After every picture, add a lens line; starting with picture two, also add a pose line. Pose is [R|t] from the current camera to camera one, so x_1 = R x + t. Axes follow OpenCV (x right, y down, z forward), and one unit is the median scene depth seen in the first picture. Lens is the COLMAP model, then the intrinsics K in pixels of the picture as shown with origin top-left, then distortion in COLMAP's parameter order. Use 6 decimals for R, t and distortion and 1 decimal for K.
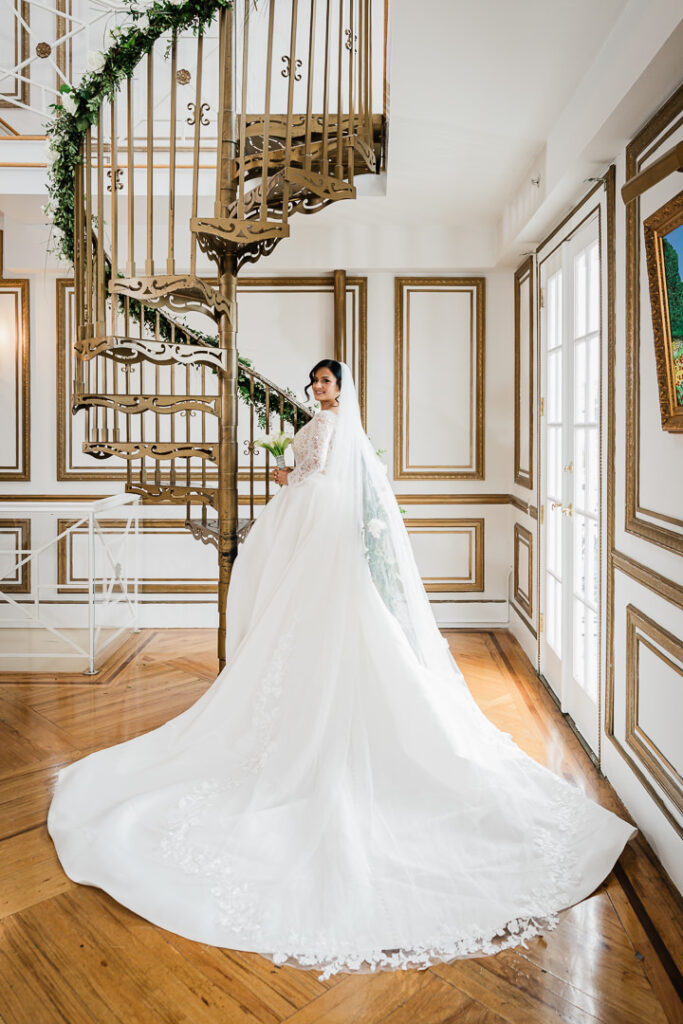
lens RADIAL K [[718.4, 0, 345.8], [0, 718.4, 438.0], [0, 0, 1]] dist [-0.004436, -0.000252]
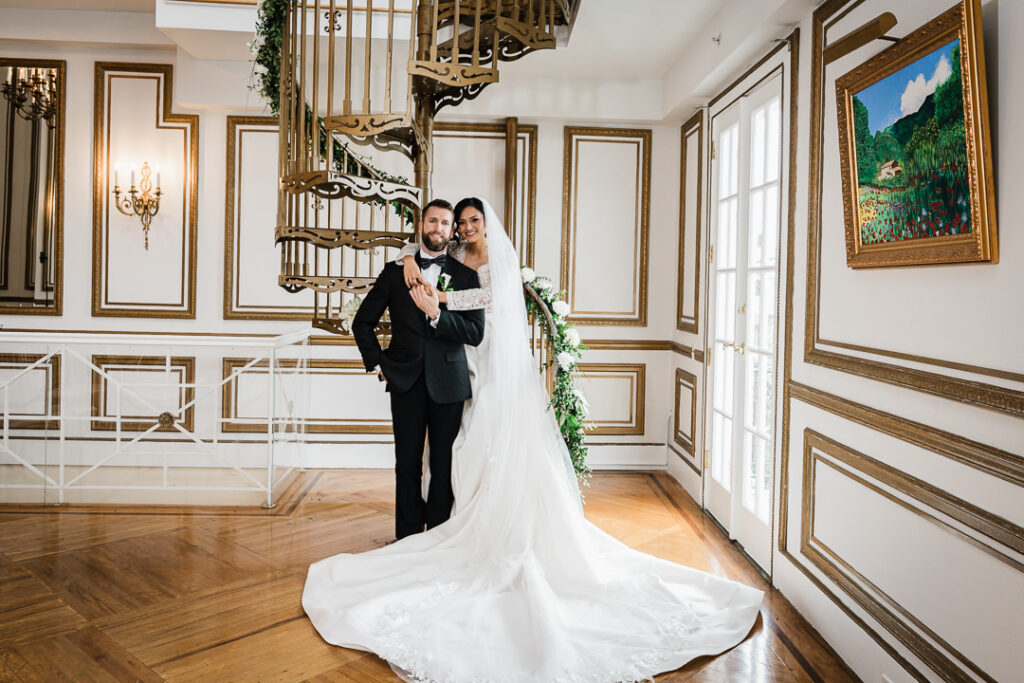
lens RADIAL K [[744.9, 0, 518.2], [0, 744.9, 298.4], [0, 0, 1]] dist [-0.005356, -0.002255]
pose [[0.997782, 0.020440, 0.063345, -0.082586], [-0.020684, 0.999781, 0.003201, 0.025676], [-0.063266, -0.004504, 0.997987, -0.074302]]
